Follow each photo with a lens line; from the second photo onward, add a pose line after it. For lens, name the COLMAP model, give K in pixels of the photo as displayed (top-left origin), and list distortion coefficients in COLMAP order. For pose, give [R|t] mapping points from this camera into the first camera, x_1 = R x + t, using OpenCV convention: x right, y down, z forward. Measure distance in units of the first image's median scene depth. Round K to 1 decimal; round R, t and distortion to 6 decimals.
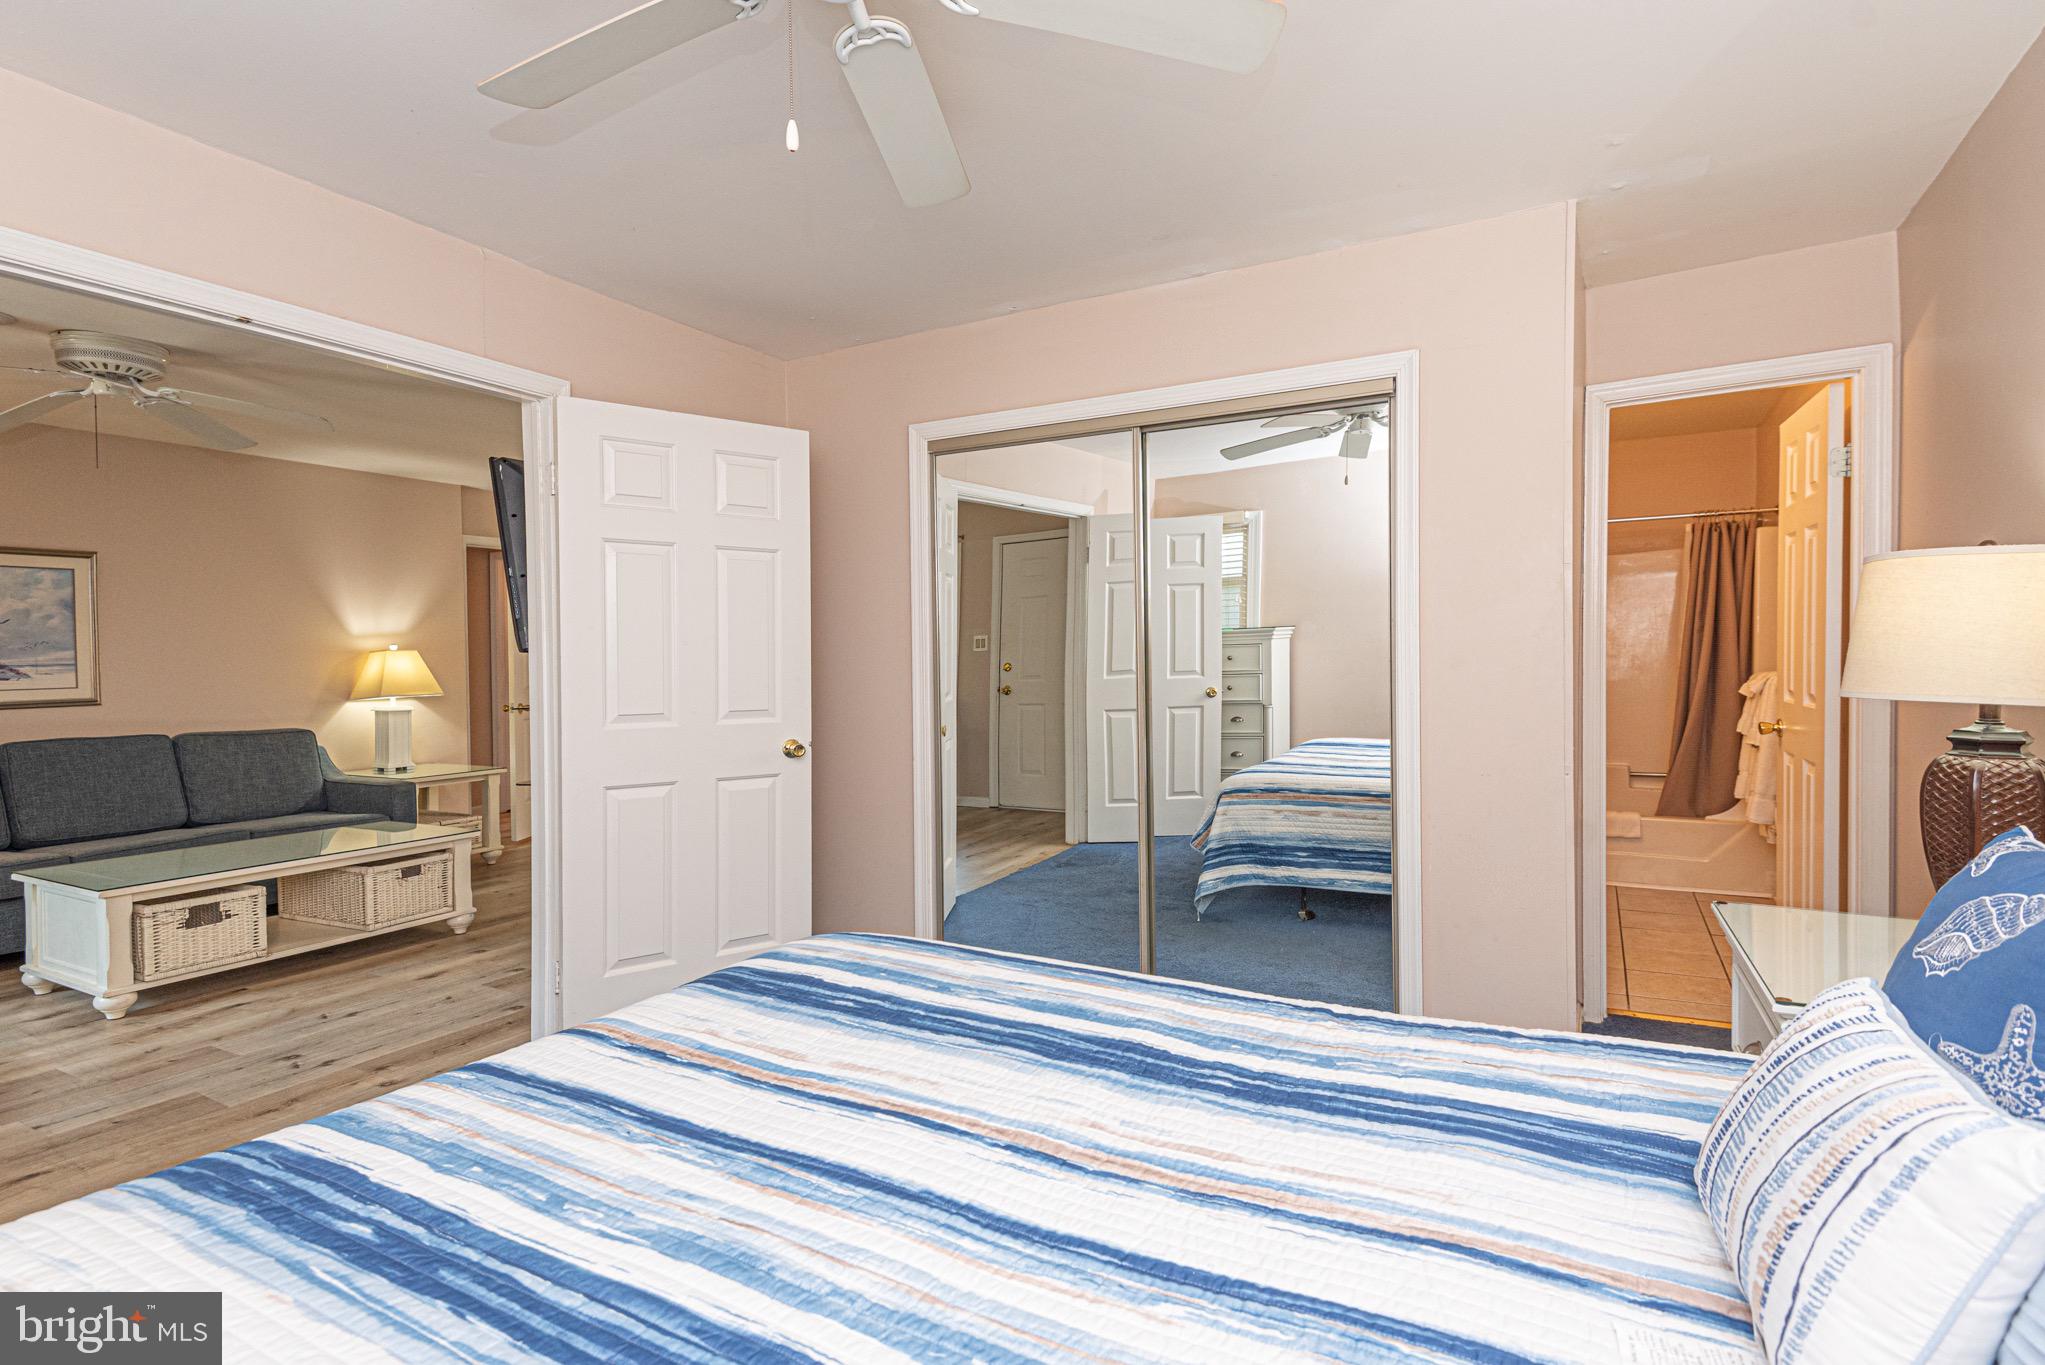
lens RADIAL K [[919.5, 0, 1086.6], [0, 919.5, 670.7], [0, 0, 1]] dist [0.019565, -0.000076]
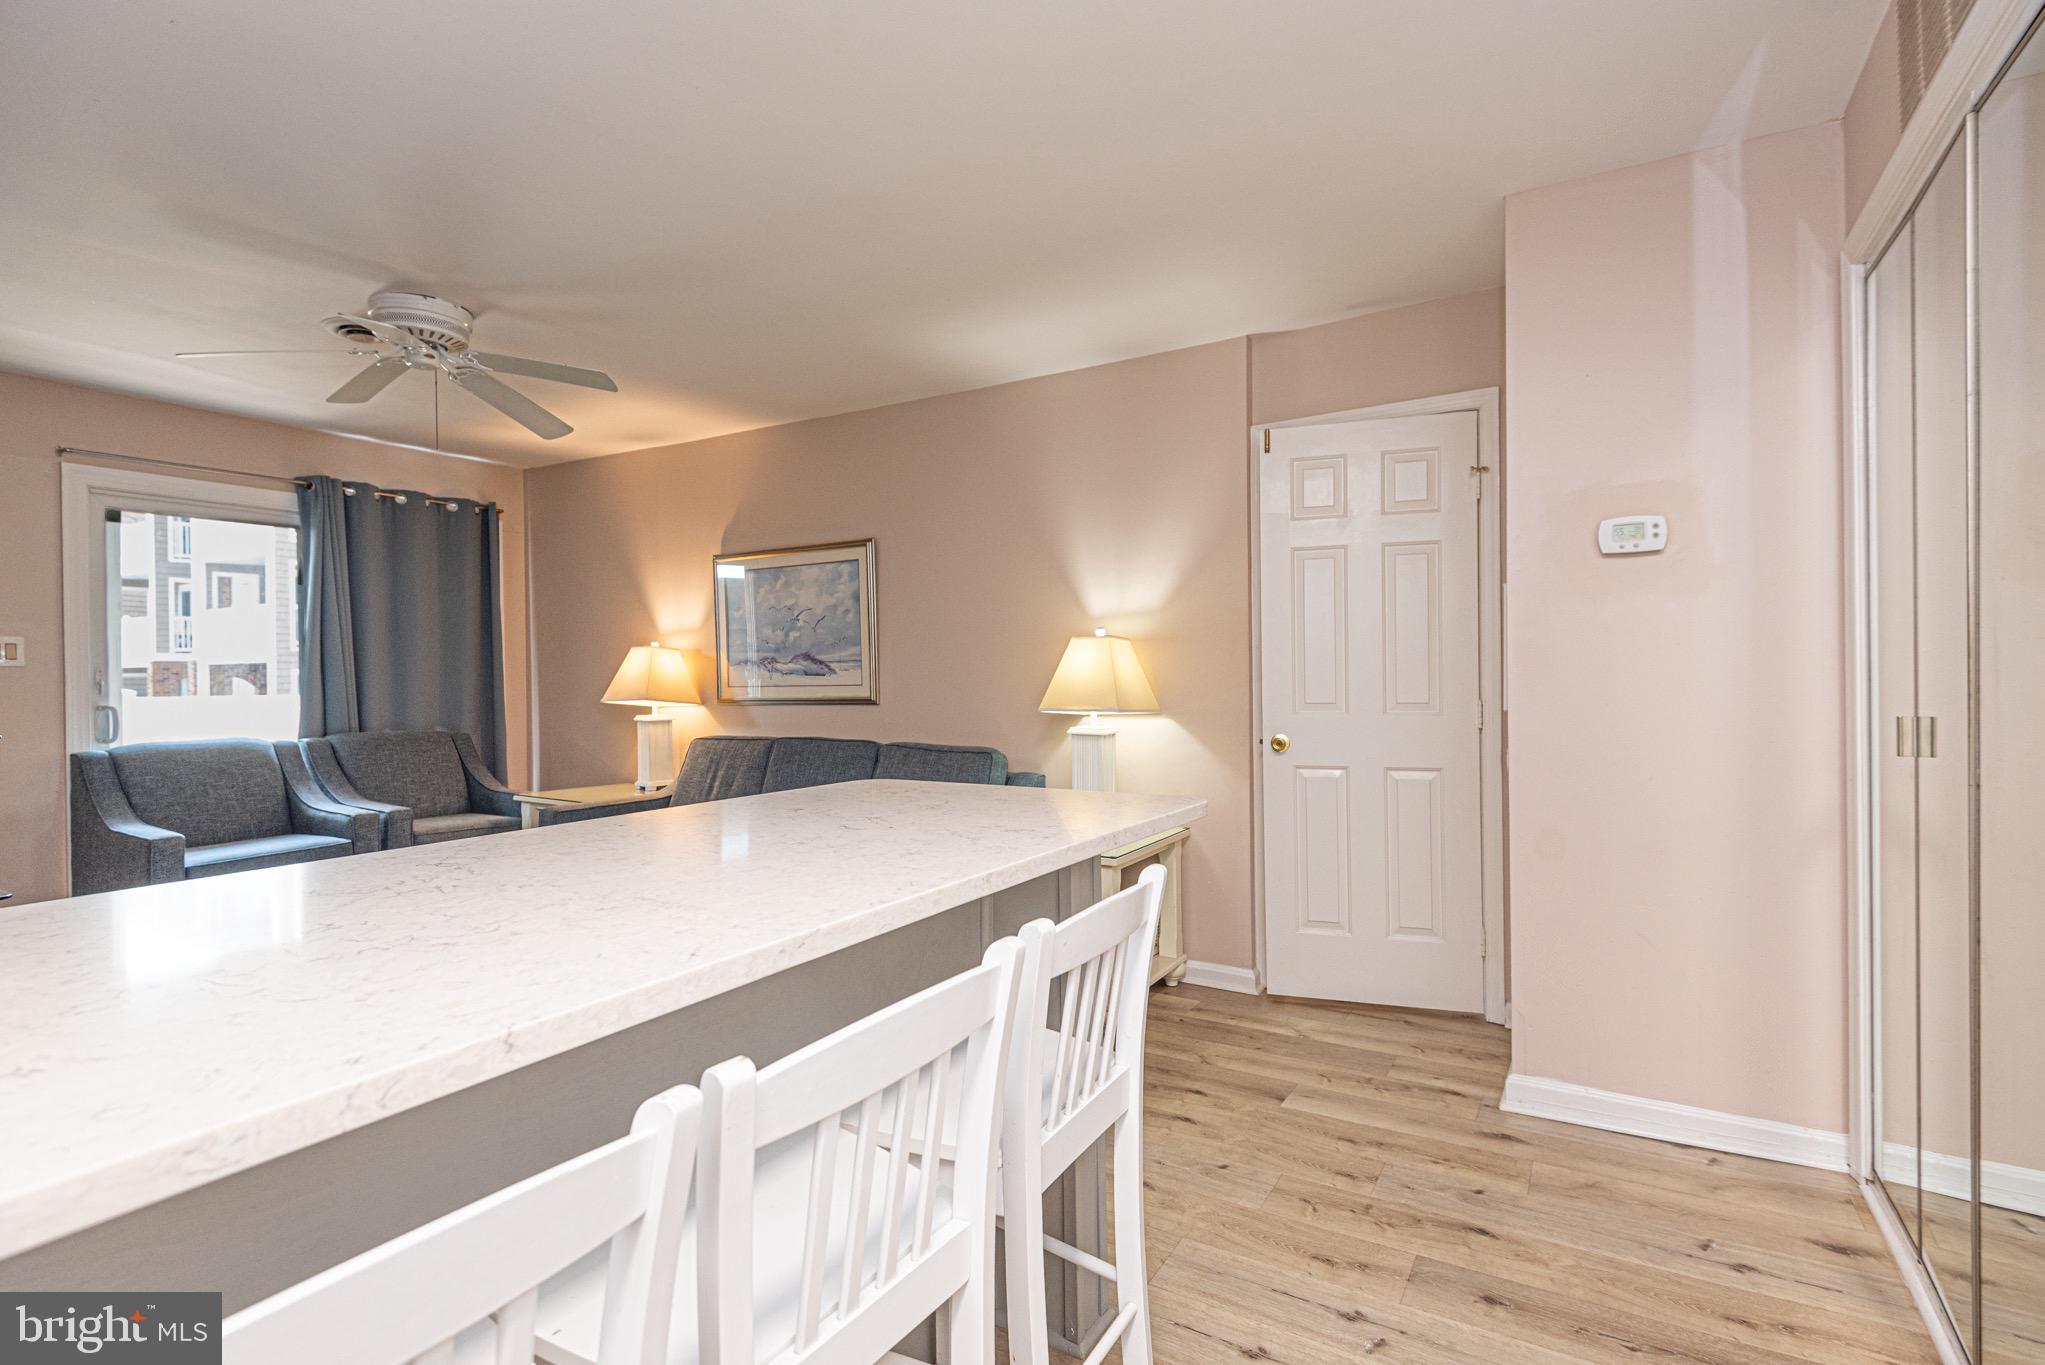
lens RADIAL K [[1006.7, 0, 1060.4], [0, 1006.7, 674.8], [0, 0, 1]] dist [-0.002683, -0.000333]
pose [[-0.075421, 0.011346, -0.997087, -0.080888], [-0.002641, 0.999929, 0.011578, -0.004225], [0.997148, 0.003506, -0.075385, 1.302758]]
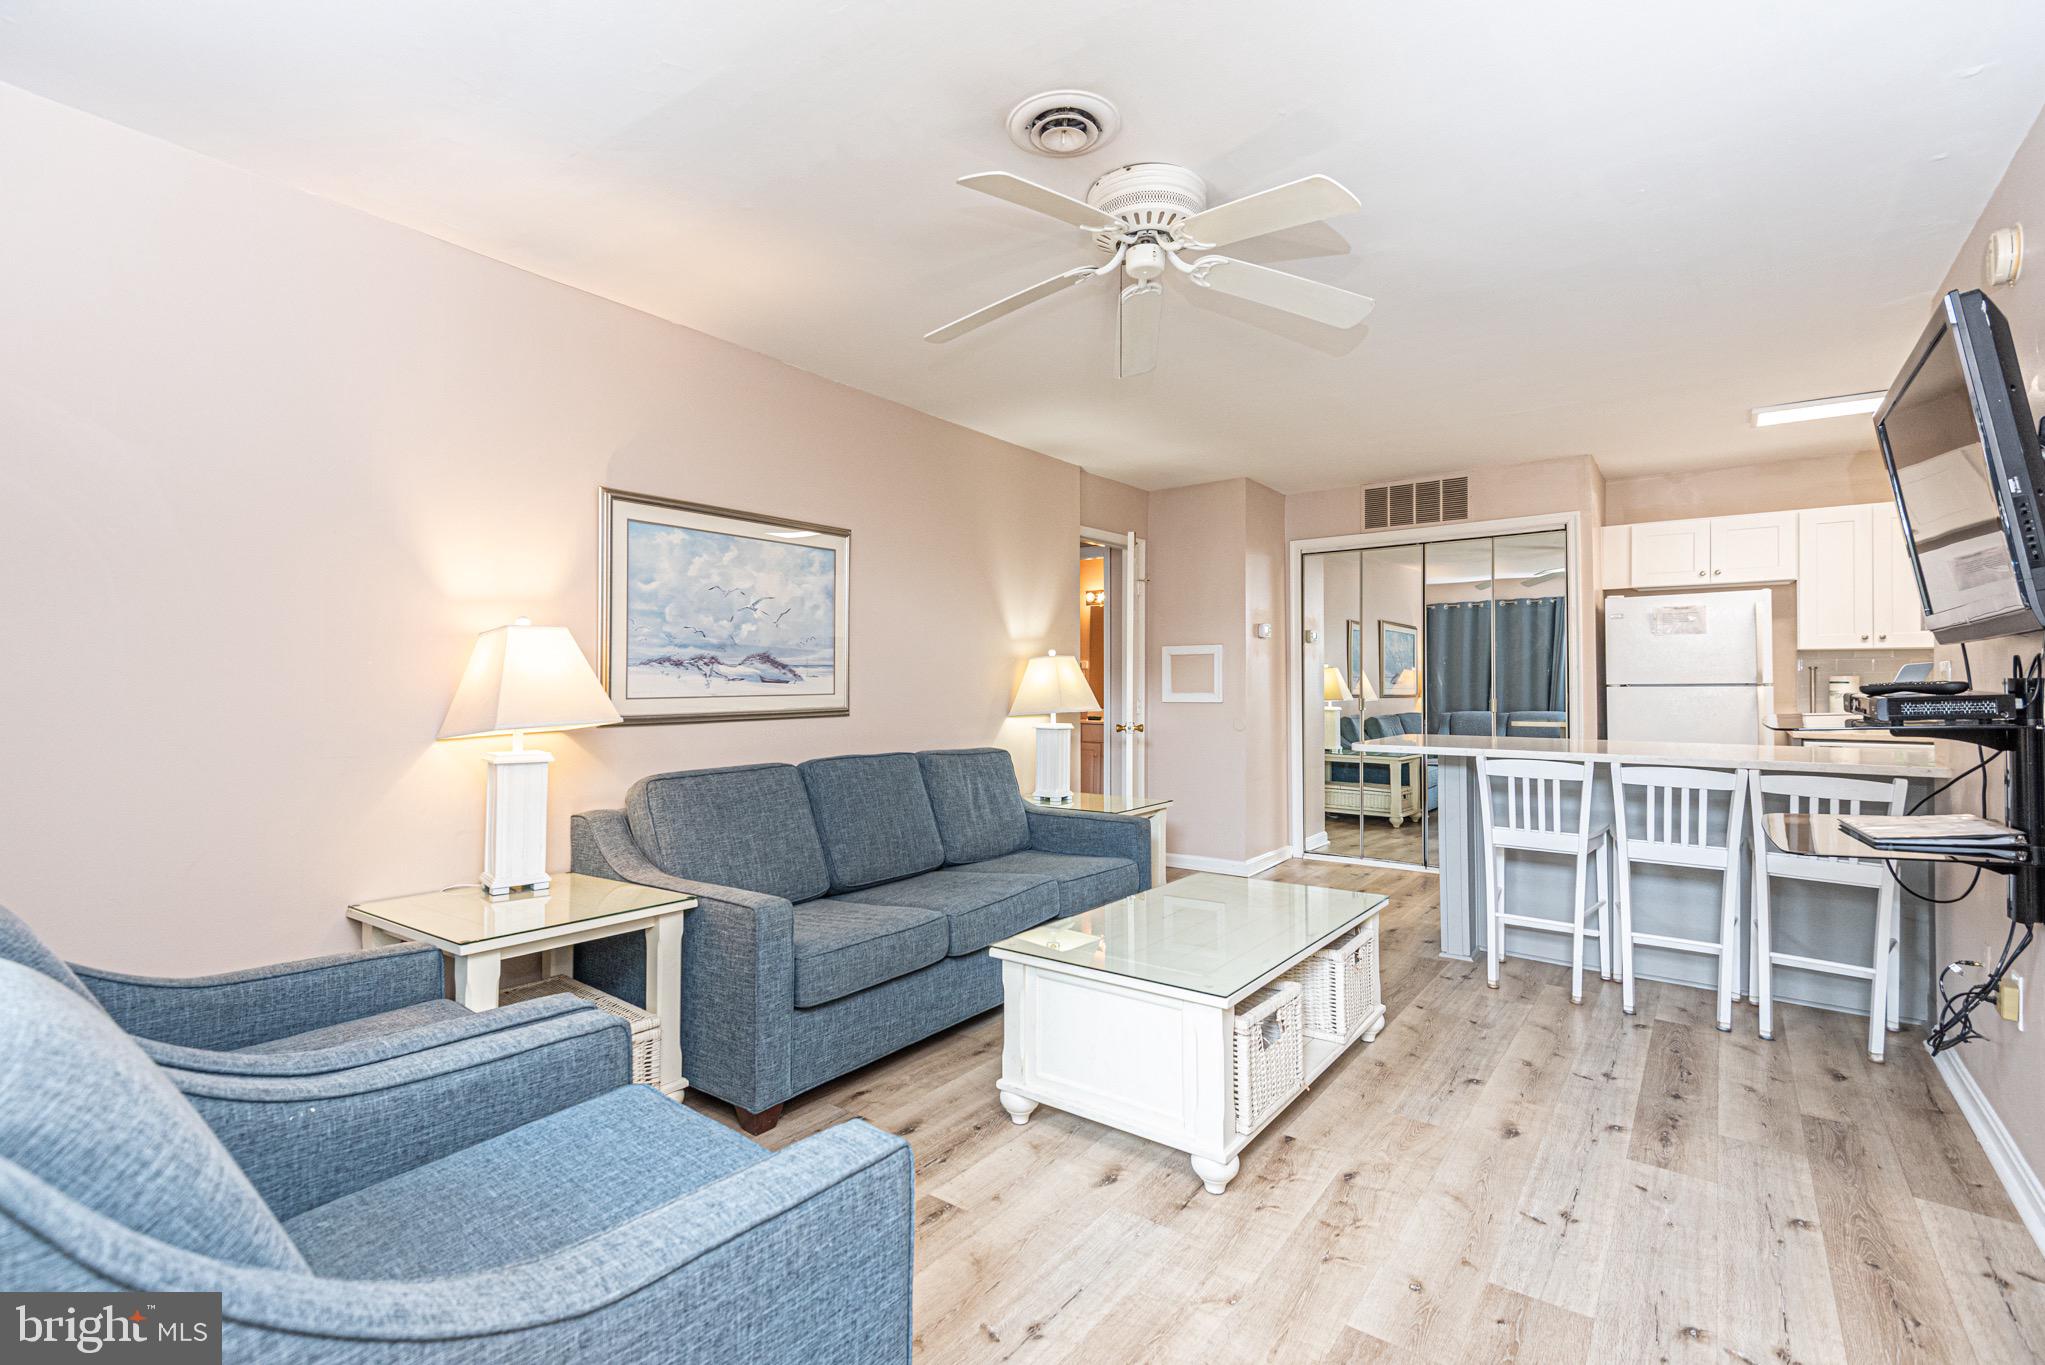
lens RADIAL K [[919.5, 0, 1086.6], [0, 919.5, 670.7], [0, 0, 1]] dist [0.019565, -0.000076]
pose [[0.988035, 0.004064, -0.154175, -0.747768], [-0.008810, 0.999508, -0.030116, 0.020392], [0.153977, 0.031114, 0.987584, 0.245415]]
